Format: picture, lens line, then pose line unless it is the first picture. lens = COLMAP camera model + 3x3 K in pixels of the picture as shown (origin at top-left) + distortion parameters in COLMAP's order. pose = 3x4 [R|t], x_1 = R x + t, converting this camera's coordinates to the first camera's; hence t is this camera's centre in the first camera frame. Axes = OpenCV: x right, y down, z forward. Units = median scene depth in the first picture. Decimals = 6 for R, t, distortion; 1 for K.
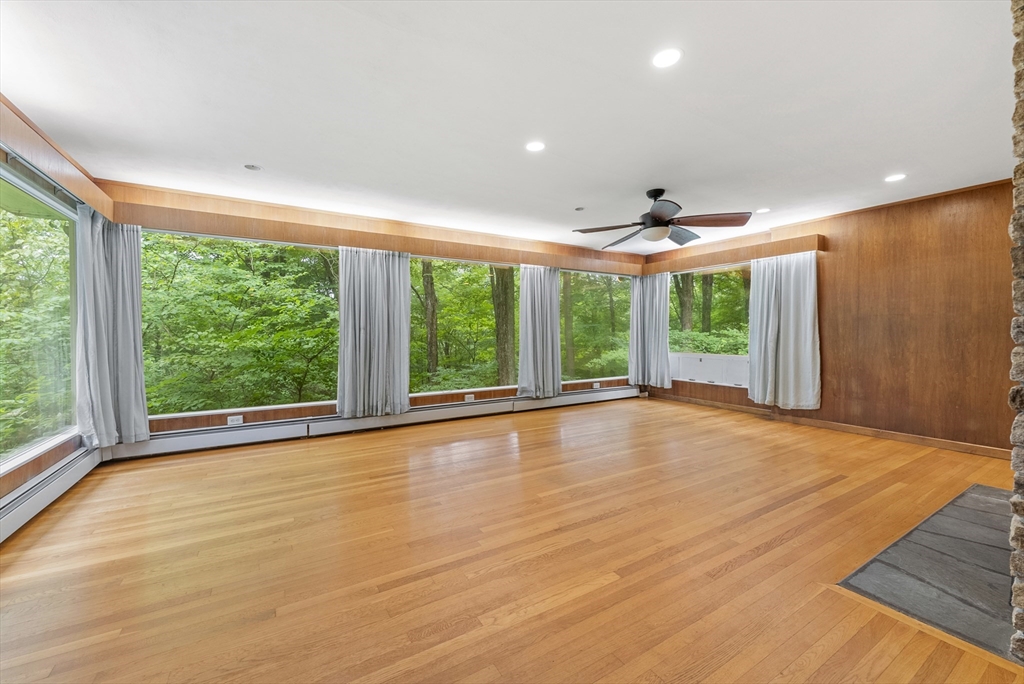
lens RADIAL K [[410.6, 0, 514.1], [0, 410.6, 335.1], [0, 0, 1]] dist [0.002340, -0.000942]
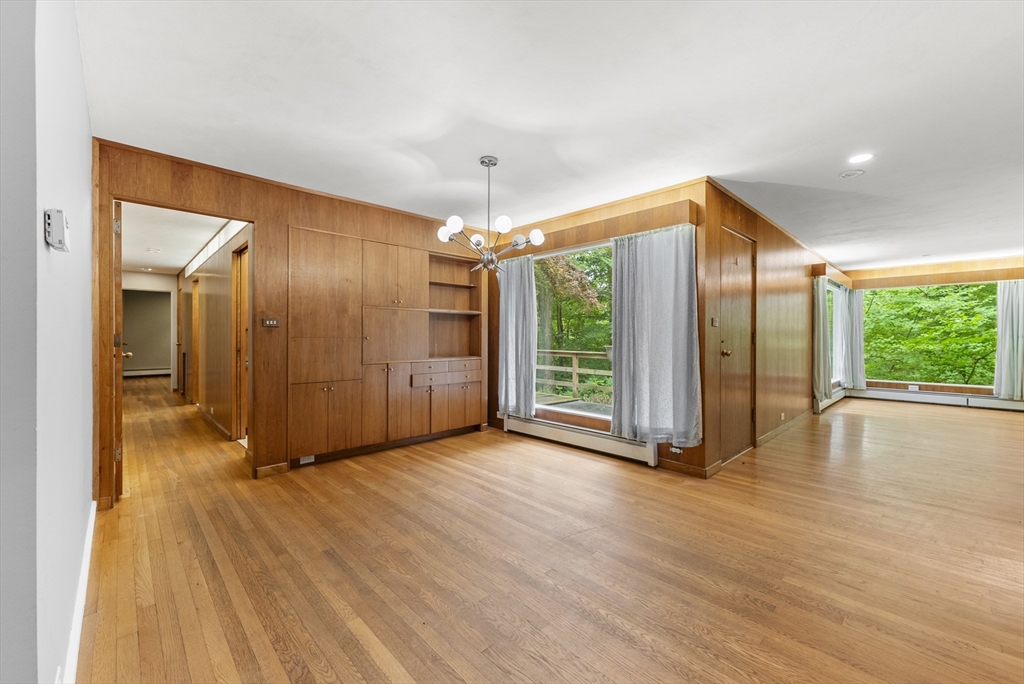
lens RADIAL K [[410.6, 0, 510.1], [0, 410.6, 338.9], [0, 0, 1]] dist [0.002340, -0.000942]
pose [[0.214351, 0.004992, -0.976744, 0.621289], [-0.012857, 0.999915, 0.002289, 0.010057], [0.976672, 0.012067, 0.214397, -0.988359]]
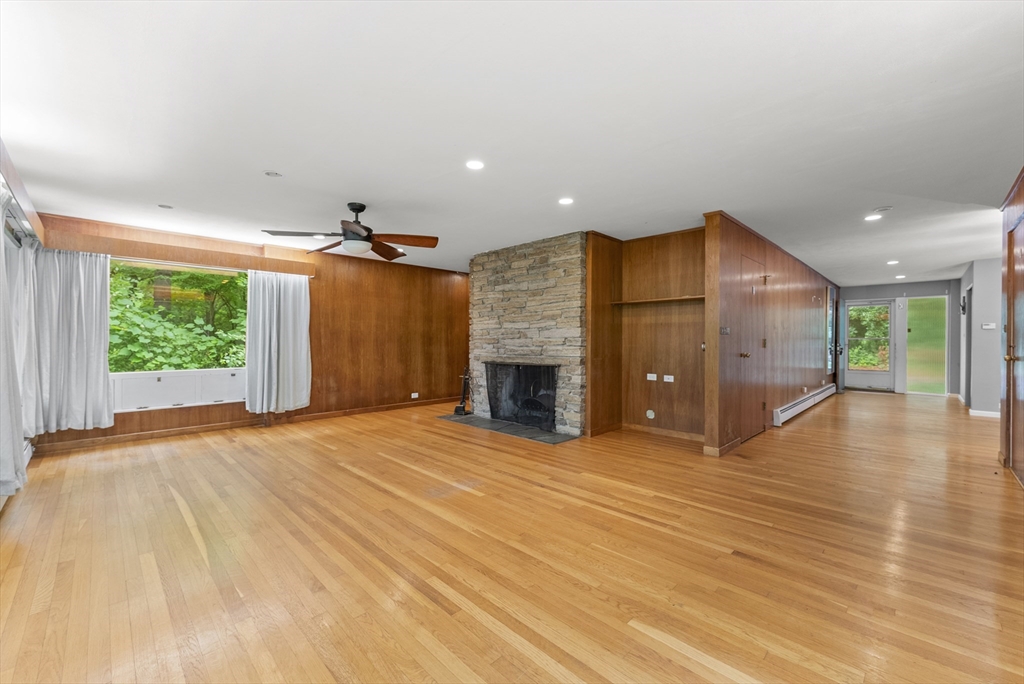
lens RADIAL K [[410.6, 0, 512.5], [0, 410.6, 343.8], [0, 0, 1]] dist [0.002340, -0.000942]
pose [[-0.233400, -0.004048, 0.972372, -0.630689], [0.008979, 0.999940, 0.006318, -0.007181], [-0.972339, 0.010206, -0.233349, 0.738407]]
